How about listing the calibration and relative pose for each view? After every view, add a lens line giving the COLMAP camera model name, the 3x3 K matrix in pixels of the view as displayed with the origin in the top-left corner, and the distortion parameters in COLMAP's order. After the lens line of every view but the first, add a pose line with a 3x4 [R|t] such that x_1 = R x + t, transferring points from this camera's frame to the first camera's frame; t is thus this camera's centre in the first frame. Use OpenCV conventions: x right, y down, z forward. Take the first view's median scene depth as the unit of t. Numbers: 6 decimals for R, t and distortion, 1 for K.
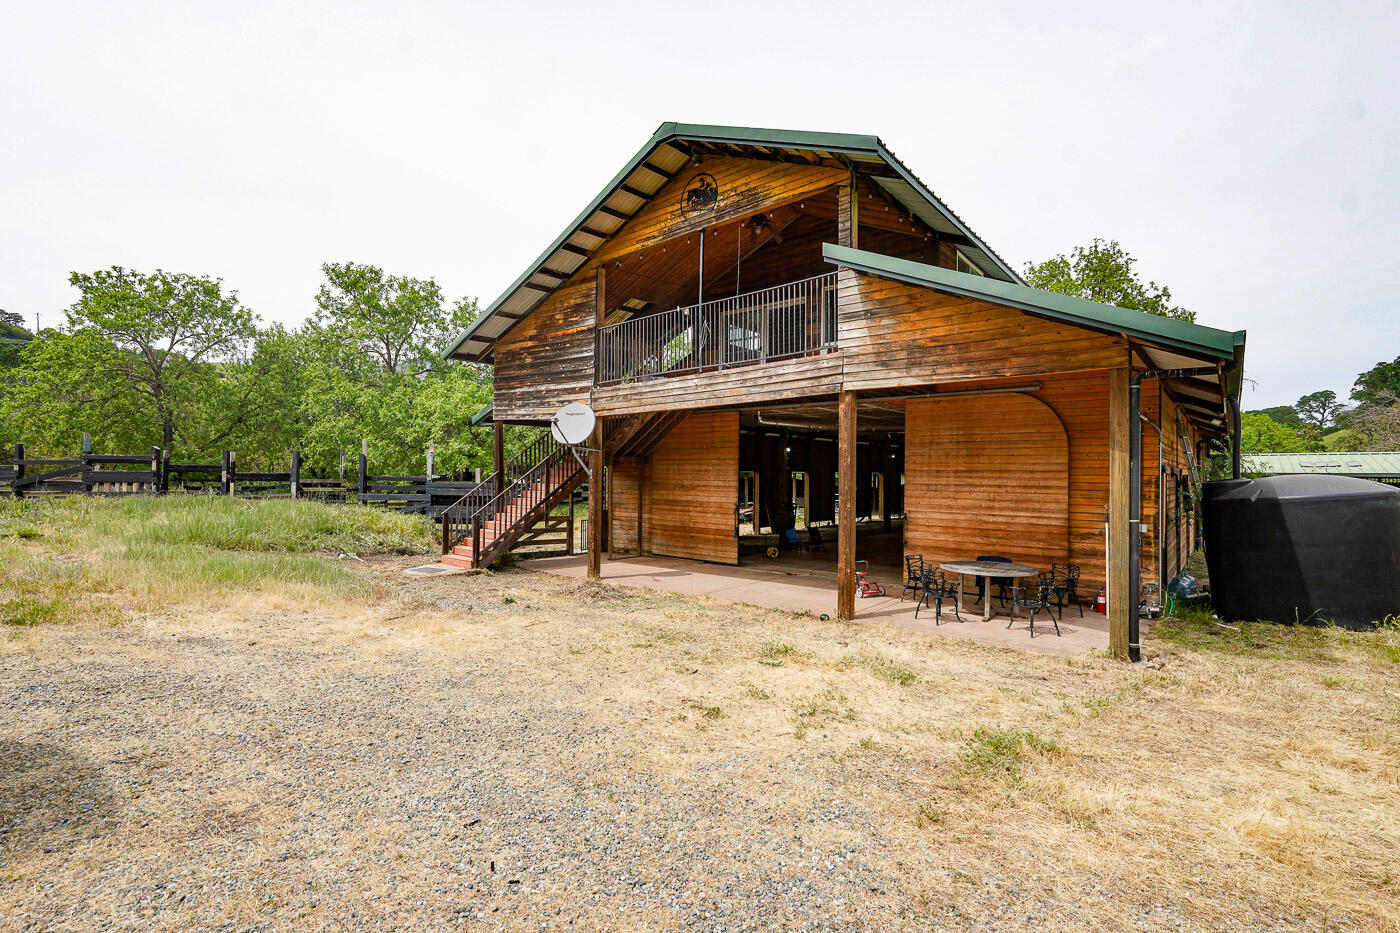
lens RADIAL K [[648.6, 0, 709.7], [0, 648.6, 471.3], [0, 0, 1]] dist [-0.019707, 0.000843]
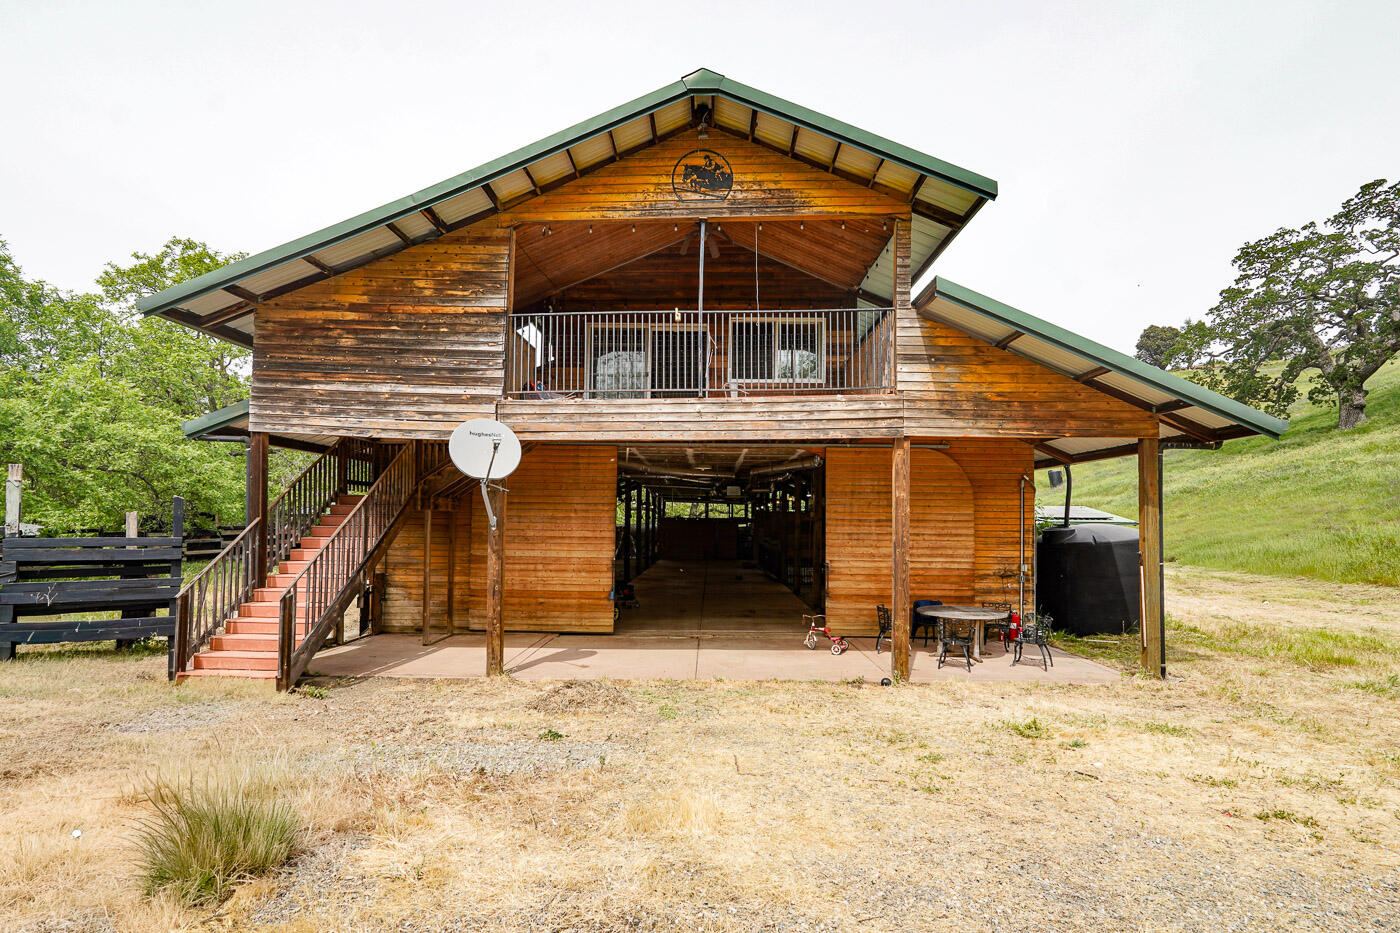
lens RADIAL K [[648.6, 0, 708.8], [0, 648.6, 504.7], [0, 0, 1]] dist [-0.019707, 0.000843]
pose [[0.779109, 0.015669, 0.626693, -0.484942], [-0.005573, 0.999821, -0.018071, -0.005207], [-0.626864, 0.010587, 0.779057, 0.363189]]
